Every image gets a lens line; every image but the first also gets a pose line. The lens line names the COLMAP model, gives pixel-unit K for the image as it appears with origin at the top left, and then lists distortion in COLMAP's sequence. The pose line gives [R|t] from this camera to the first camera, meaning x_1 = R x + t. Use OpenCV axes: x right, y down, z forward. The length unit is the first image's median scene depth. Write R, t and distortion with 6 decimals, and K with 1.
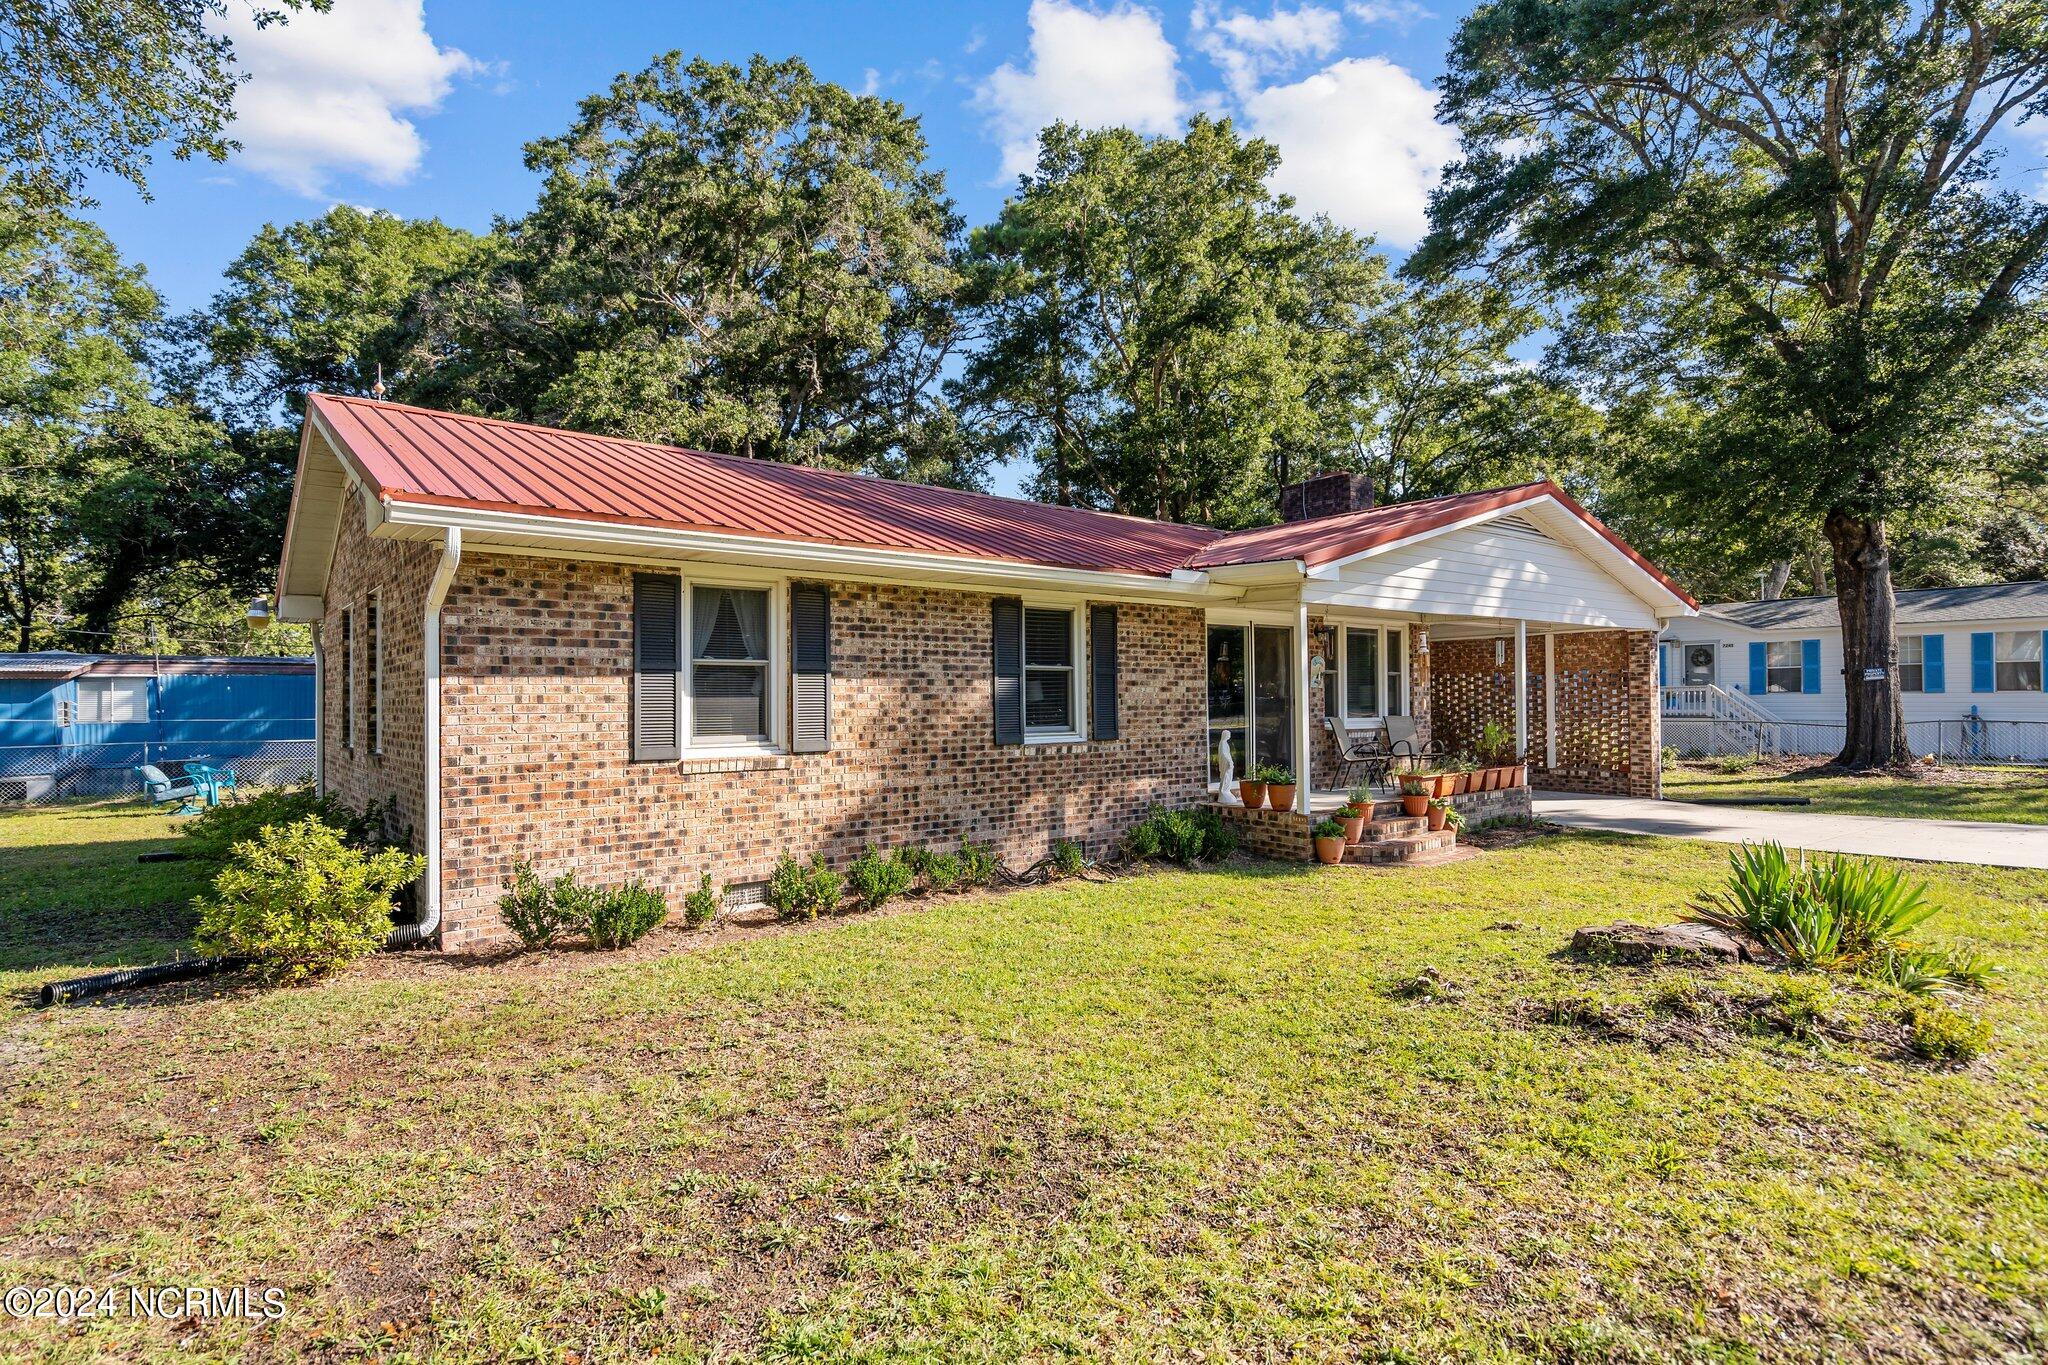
lens RADIAL K [[1004.3, 0, 1024.1], [0, 1004.3, 685.7], [0, 0, 1]] dist [0.000367, 0.000001]
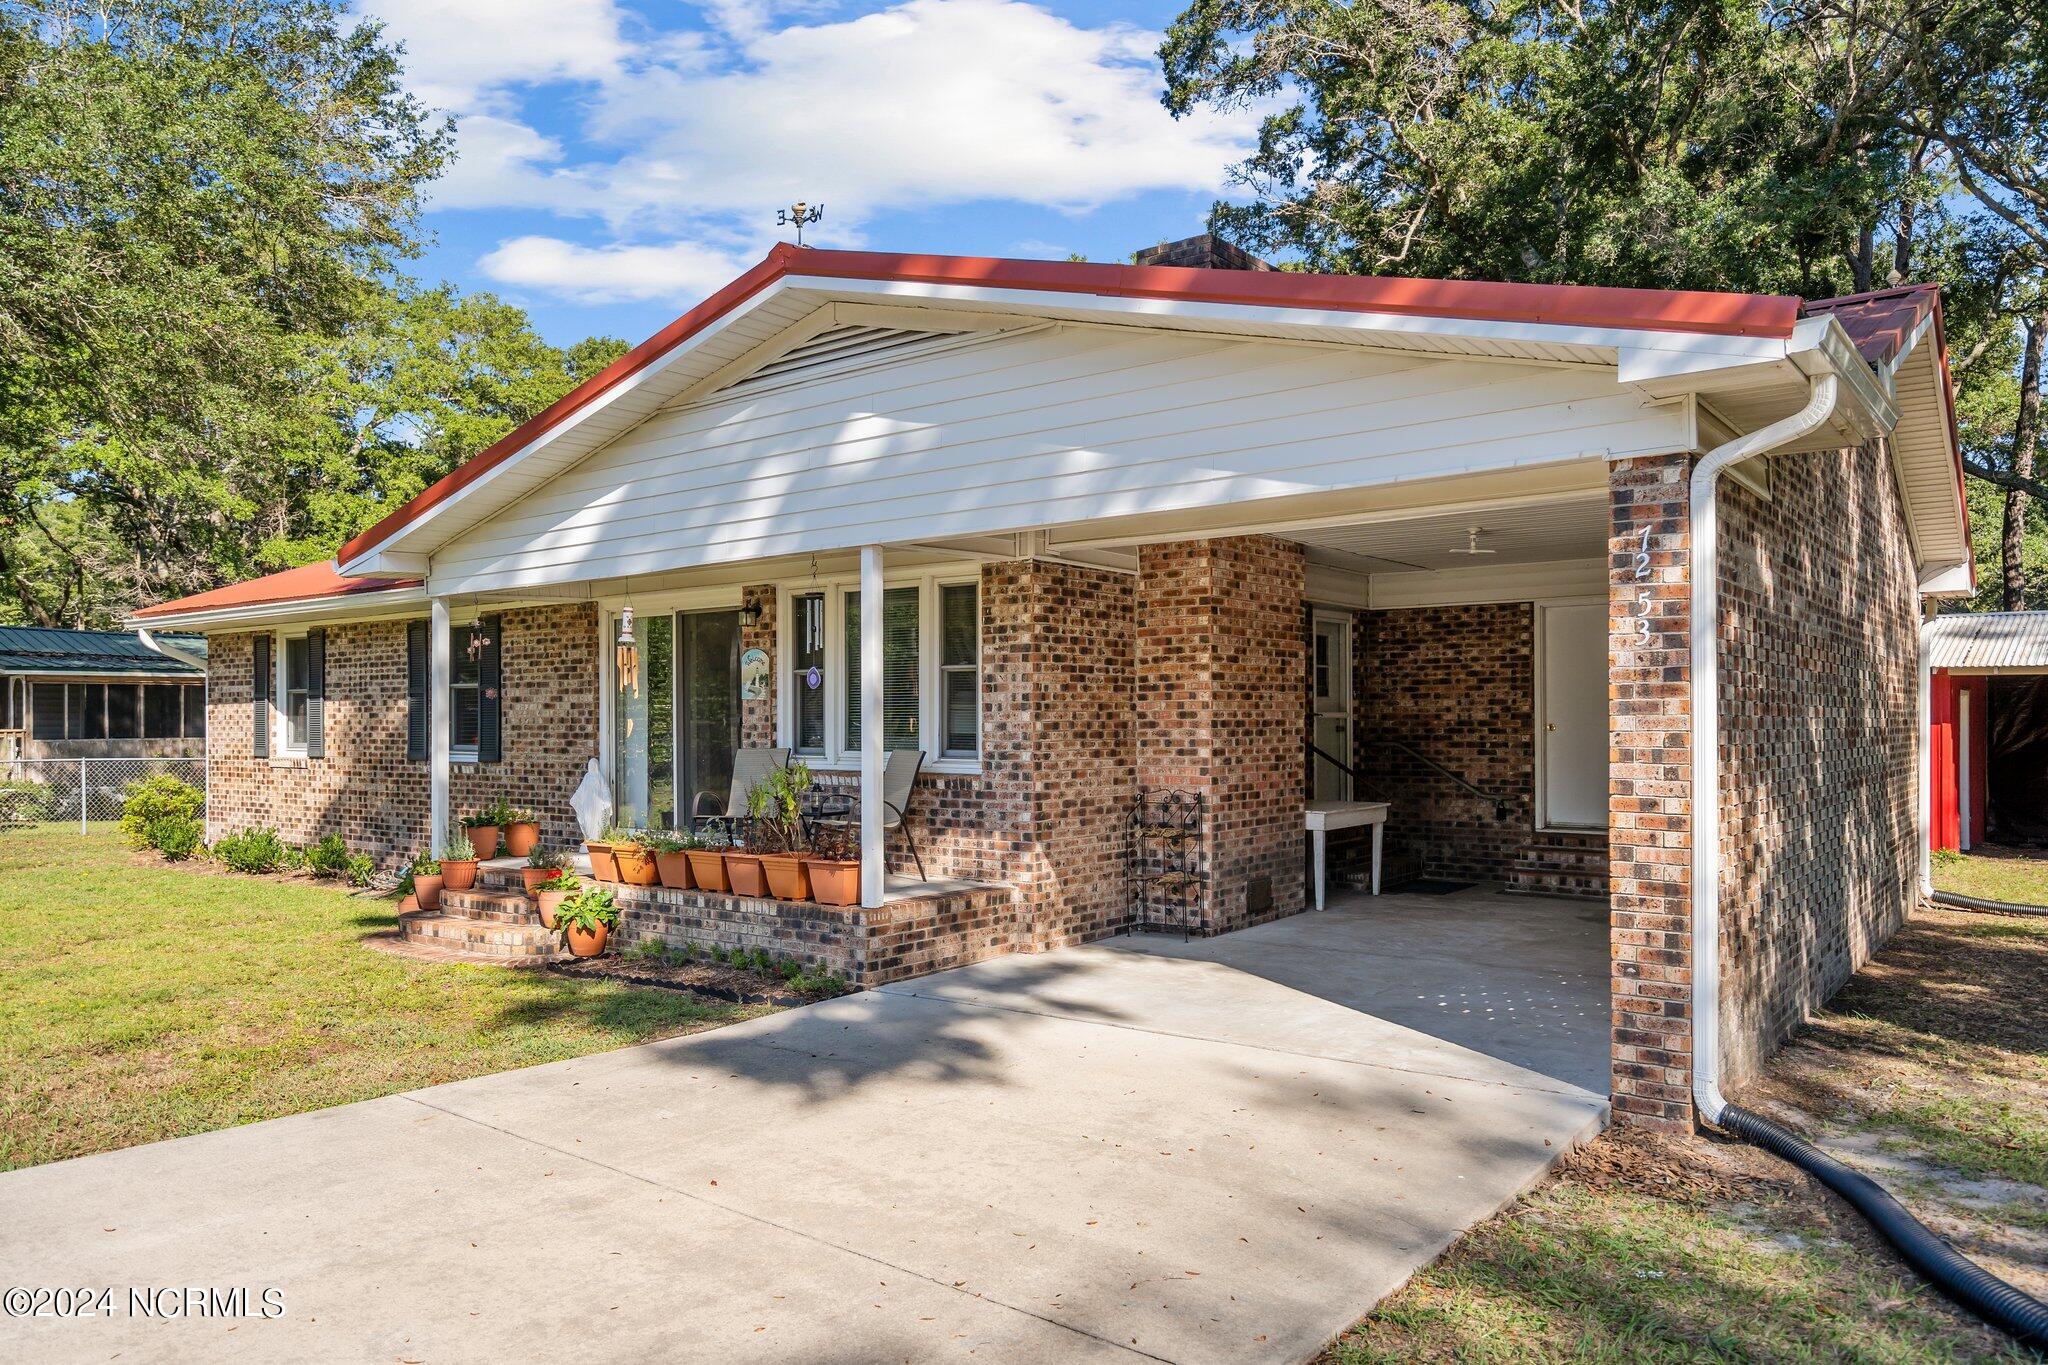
lens RADIAL K [[1412.9, 0, 1024.7], [0, 1412.9, 692.9], [0, 0, 1]] dist [-0.002297, -0.000427]
pose [[0.237179, -0.014959, -0.971351, 1.422011], [0.012868, 0.999842, -0.012255, 0.012758], [0.971381, -0.009592, 0.237334, 1.142583]]
